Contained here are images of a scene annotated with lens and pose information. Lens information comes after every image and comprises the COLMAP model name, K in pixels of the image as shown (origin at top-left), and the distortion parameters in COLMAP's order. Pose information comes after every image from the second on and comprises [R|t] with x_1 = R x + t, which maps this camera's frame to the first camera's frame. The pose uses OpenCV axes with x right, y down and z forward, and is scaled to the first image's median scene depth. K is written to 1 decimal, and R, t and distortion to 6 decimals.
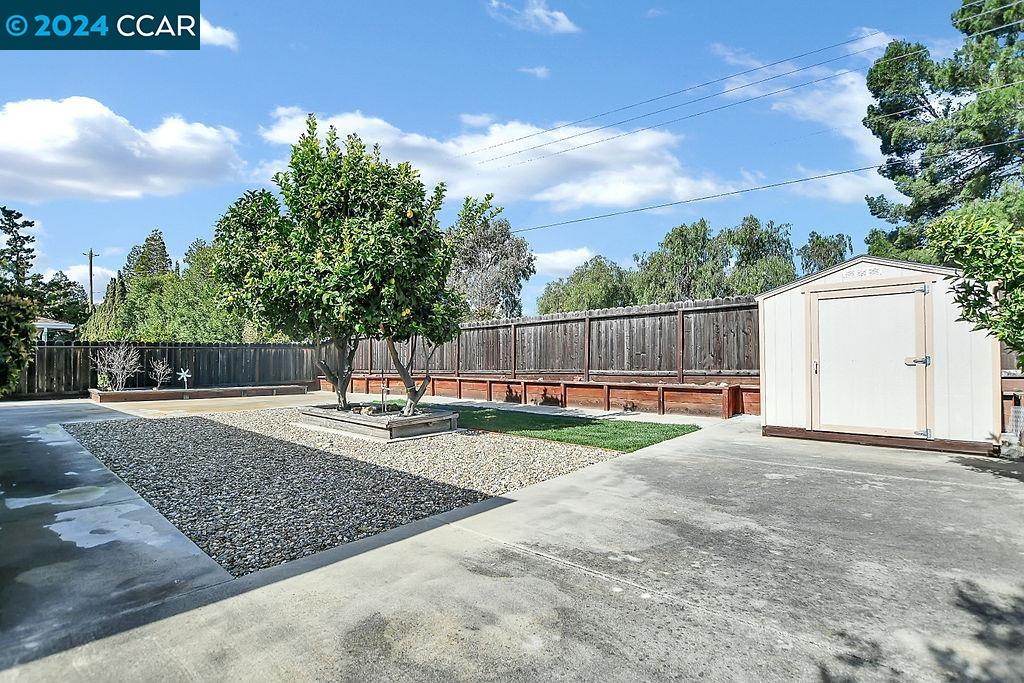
lens RADIAL K [[487.2, 0, 512.9], [0, 487.2, 350.0], [0, 0, 1]] dist [-0.038133, 0.005682]
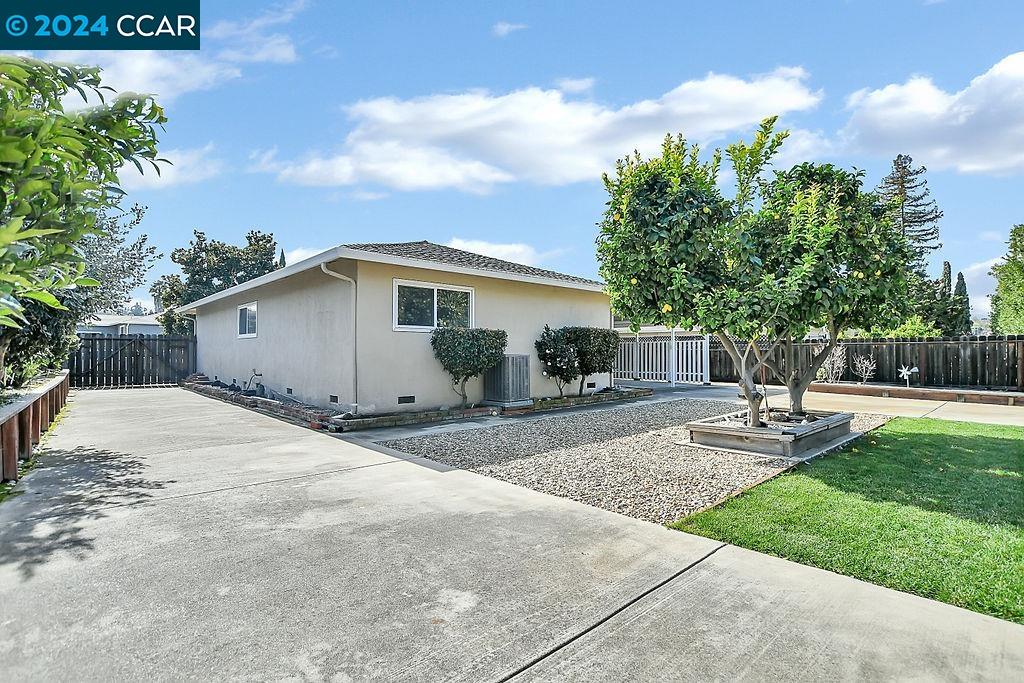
lens RADIAL K [[487.2, 0, 512.9], [0, 487.2, 350.0], [0, 0, 1]] dist [-0.038133, 0.005682]
pose [[-0.092984, 0.001655, -0.995666, 1.372843], [0.009850, 0.999951, 0.000742, 0.003760], [0.995619, -0.009738, -0.092996, 1.464895]]
